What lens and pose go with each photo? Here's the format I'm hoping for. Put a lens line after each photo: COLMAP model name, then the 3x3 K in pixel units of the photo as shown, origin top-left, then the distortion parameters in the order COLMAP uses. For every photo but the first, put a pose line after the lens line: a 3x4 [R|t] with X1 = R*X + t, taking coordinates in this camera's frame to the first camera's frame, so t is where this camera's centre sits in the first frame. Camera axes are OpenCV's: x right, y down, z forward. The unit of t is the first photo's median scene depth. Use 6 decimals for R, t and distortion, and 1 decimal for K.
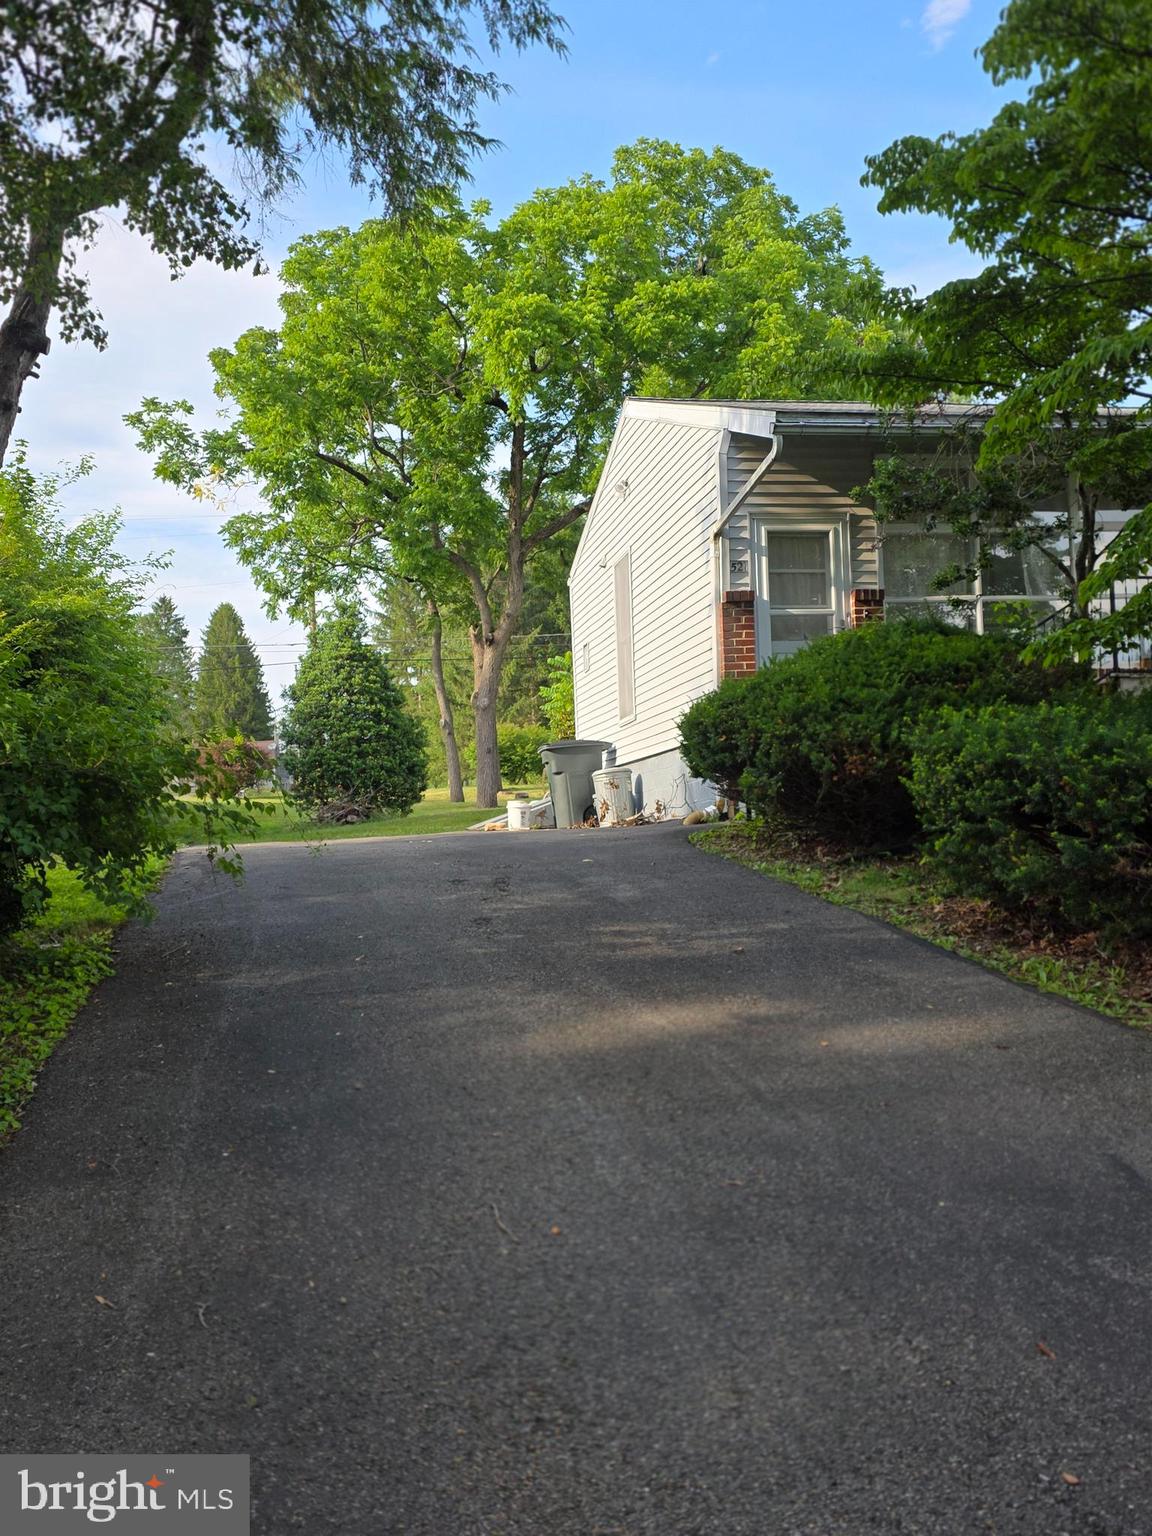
lens RADIAL K [[1438.8, 0, 574.5], [0, 1438.8, 779.9], [0, 0, 1]] dist [0.049339, 0.000000]
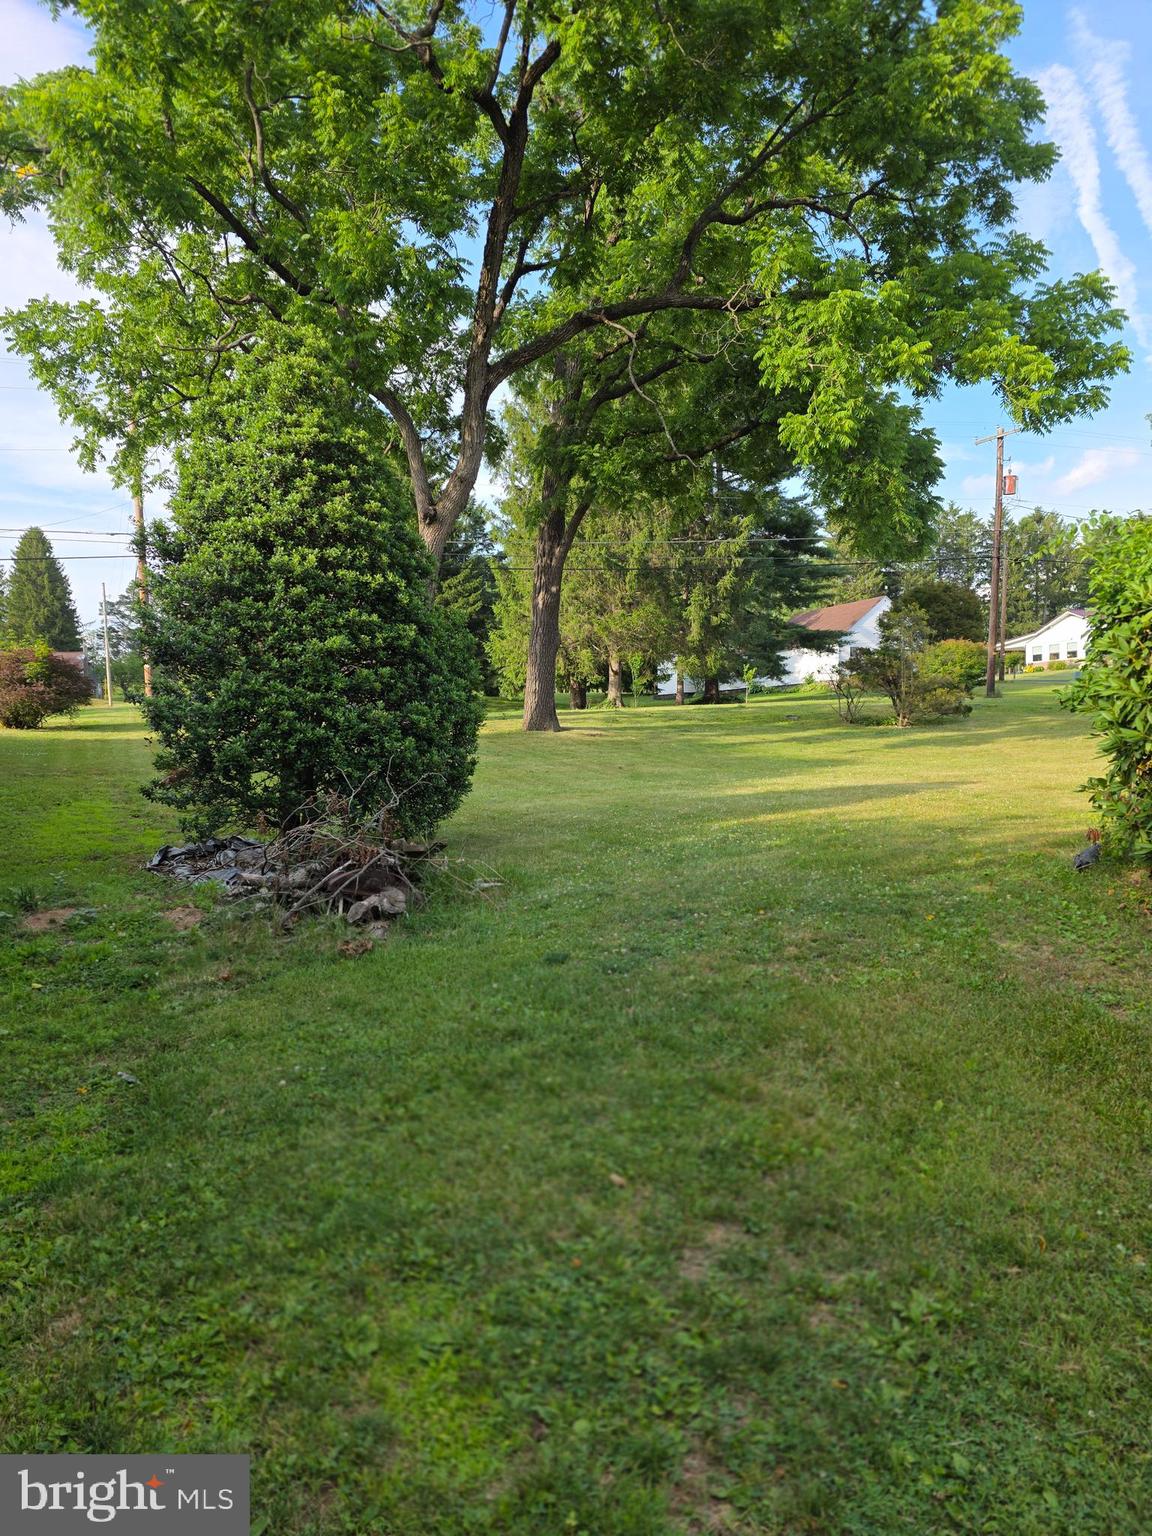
lens RADIAL K [[1031.6, 0, 561.3], [0, 1031.6, 771.2], [0, 0, 1]] dist [0.048542, -0.047201]
pose [[0.974385, 0.004593, 0.224838, -0.108235], [-0.022020, 0.996936, 0.075062, -0.013467], [-0.223804, -0.078090, 0.971501, 0.489160]]
